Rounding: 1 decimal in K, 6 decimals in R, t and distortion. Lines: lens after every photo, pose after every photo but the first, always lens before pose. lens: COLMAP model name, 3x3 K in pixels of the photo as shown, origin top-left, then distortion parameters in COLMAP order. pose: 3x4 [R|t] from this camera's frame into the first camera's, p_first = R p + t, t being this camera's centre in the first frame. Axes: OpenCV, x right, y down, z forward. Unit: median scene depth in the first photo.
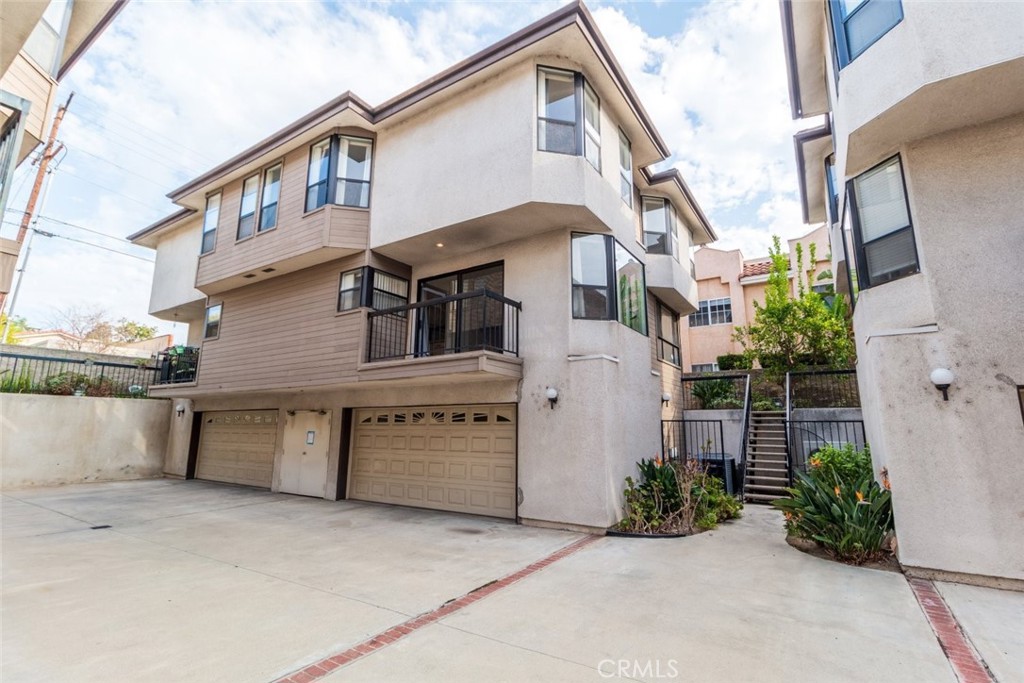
lens RADIAL K [[478.1, 0, 513.8], [0, 478.1, 340.7], [0, 0, 1]] dist [-0.002947, 0.000931]
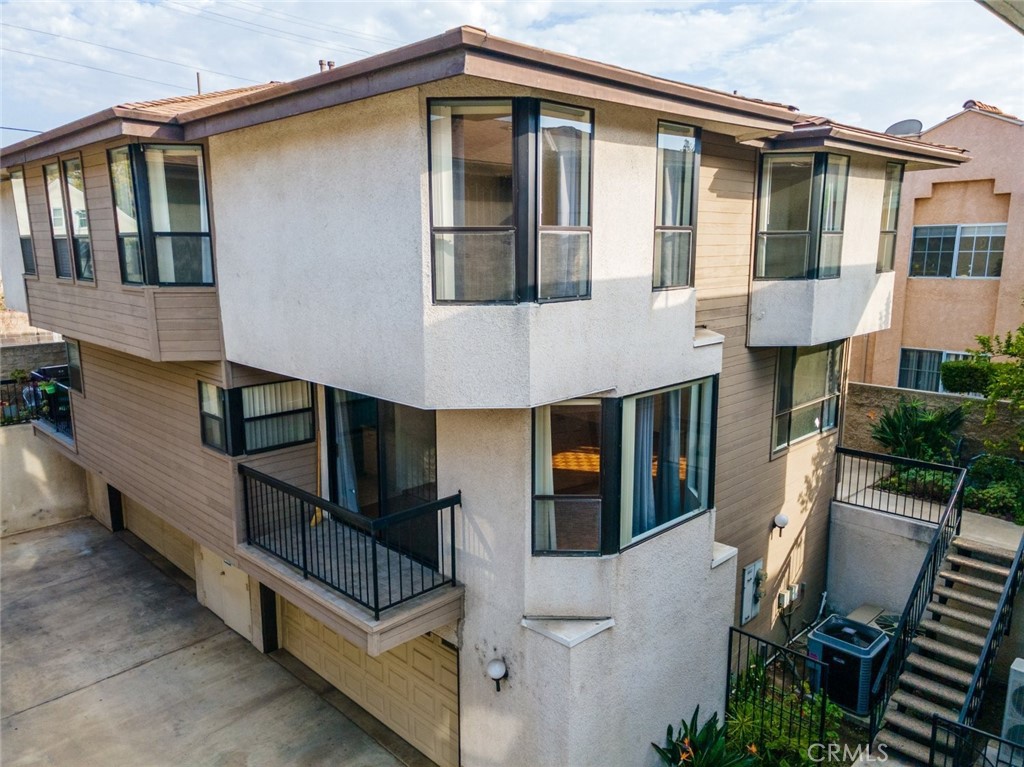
lens RADIAL K [[752.4, 0, 505.9], [0, 752.4, 380.8], [0, 0, 1]] dist [0.026696, 0.034435]
pose [[0.975227, 0.032235, -0.218845, 0.242961], [0.050551, 0.930668, 0.362355, -0.489771], [0.215353, -0.364441, 0.905983, 0.213759]]
